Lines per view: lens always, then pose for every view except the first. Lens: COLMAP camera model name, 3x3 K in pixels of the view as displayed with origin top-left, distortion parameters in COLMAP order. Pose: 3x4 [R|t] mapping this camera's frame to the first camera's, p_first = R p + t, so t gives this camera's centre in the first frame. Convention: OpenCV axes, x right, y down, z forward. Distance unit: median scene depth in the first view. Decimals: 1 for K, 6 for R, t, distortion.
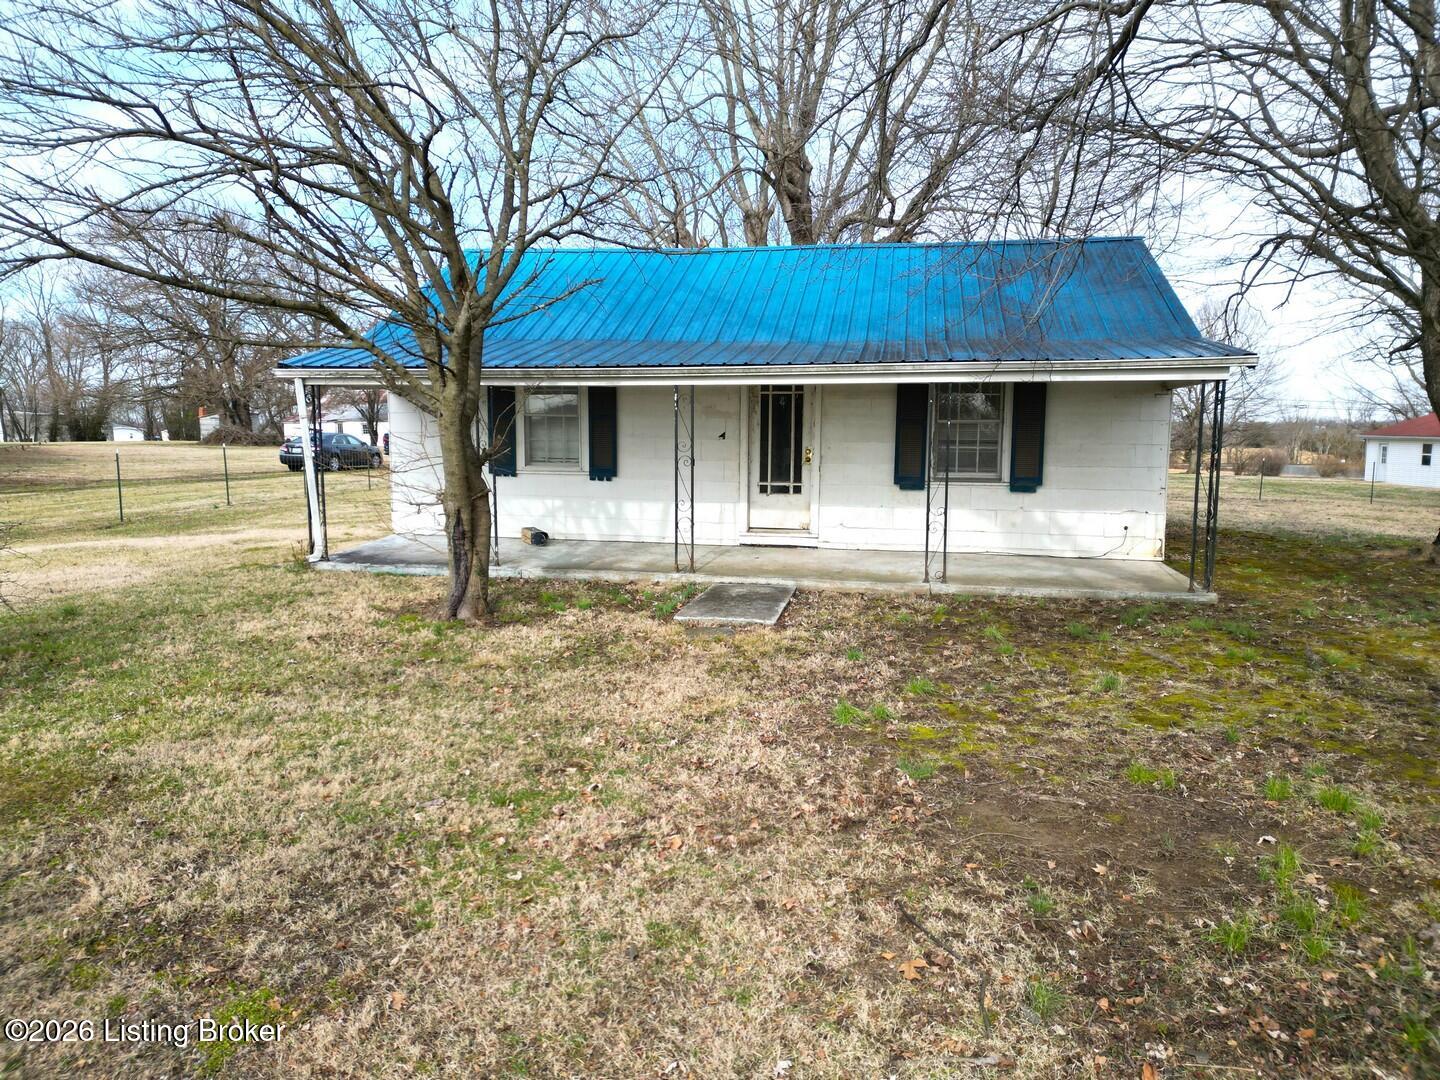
lens RADIAL K [[1003.1, 0, 714.0], [0, 1003.1, 546.1], [0, 0, 1]] dist [0.059011, -0.049825]
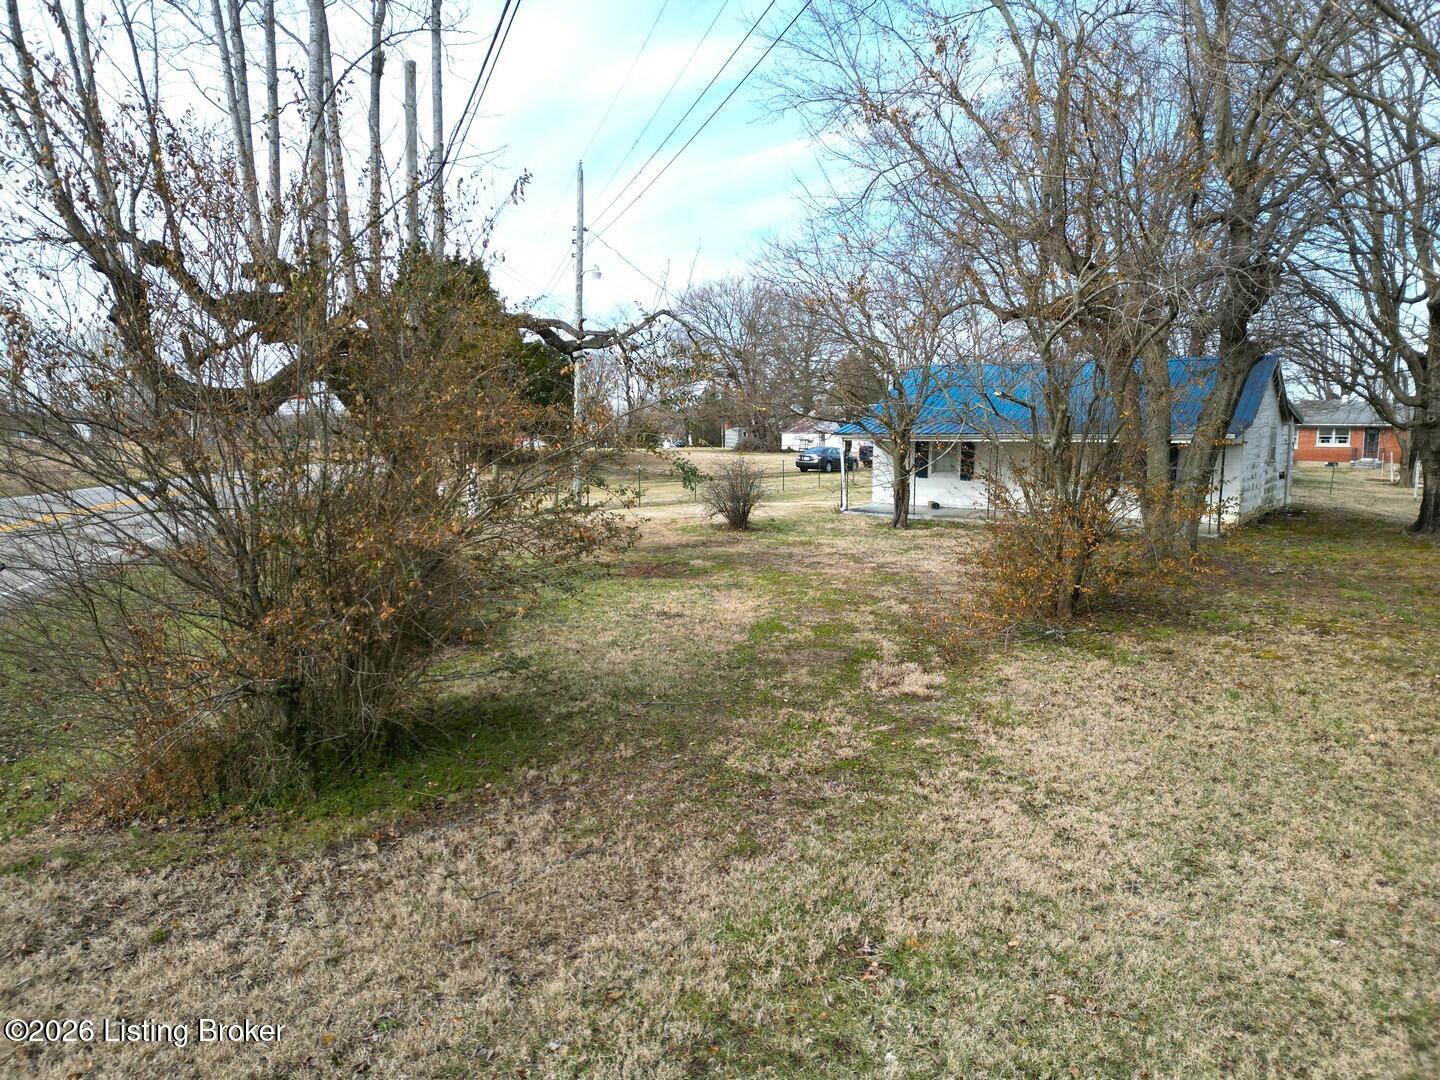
lens RADIAL K [[1003.1, 0, 715.0], [0, 1003.1, 539.7], [0, 0, 1]] dist [0.059011, -0.049825]
pose [[0.901277, 0.046993, -0.430687, 0.388574], [-0.050295, 0.998727, 0.003722, 0.091892], [0.430314, 0.018307, 0.902494, -1.358238]]
